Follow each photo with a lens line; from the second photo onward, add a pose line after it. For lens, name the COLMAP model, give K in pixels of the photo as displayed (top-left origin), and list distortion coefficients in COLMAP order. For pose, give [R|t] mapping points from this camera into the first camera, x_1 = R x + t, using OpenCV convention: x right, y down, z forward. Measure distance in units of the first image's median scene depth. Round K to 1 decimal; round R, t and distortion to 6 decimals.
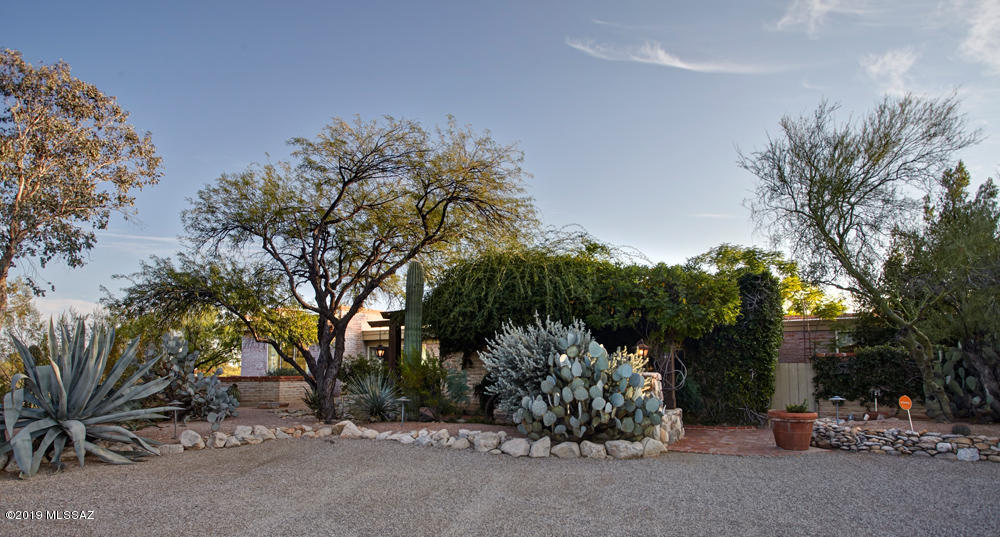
lens RADIAL K [[981.8, 0, 500.0], [0, 981.8, 269.1], [0, 0, 1]] dist [-0.009717, 0.000000]
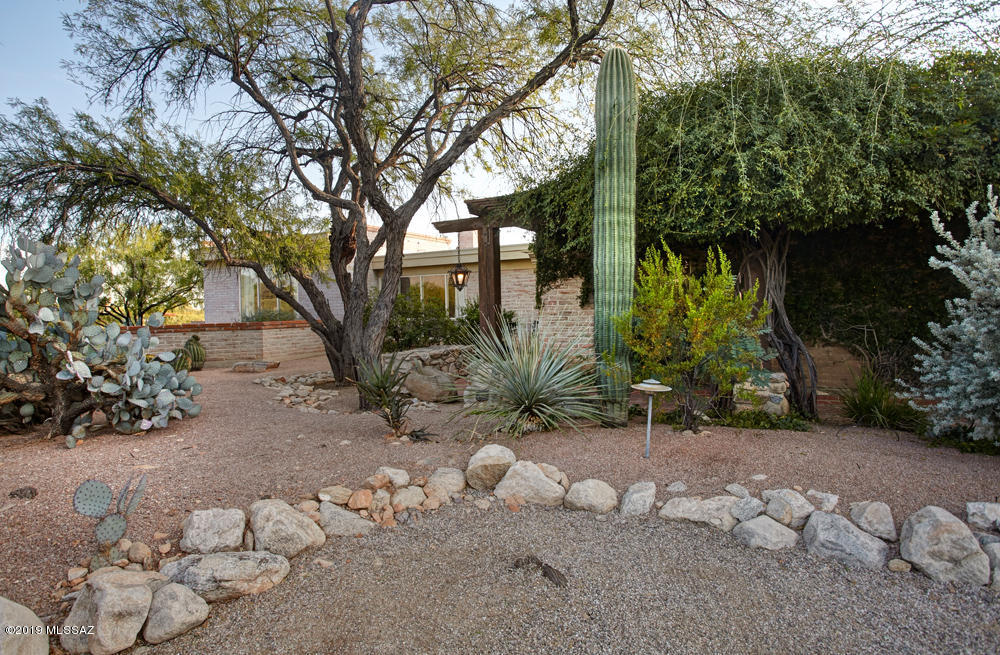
lens RADIAL K [[865.3, 0, 499.9], [0, 865.3, 326.7], [0, 0, 1]] dist [0.006707, 0.015294]
pose [[0.997344, -0.021983, 0.069432, -0.123730], [0.013132, 0.992013, 0.125451, 0.047535], [-0.071635, -0.124206, 0.989667, 0.476487]]
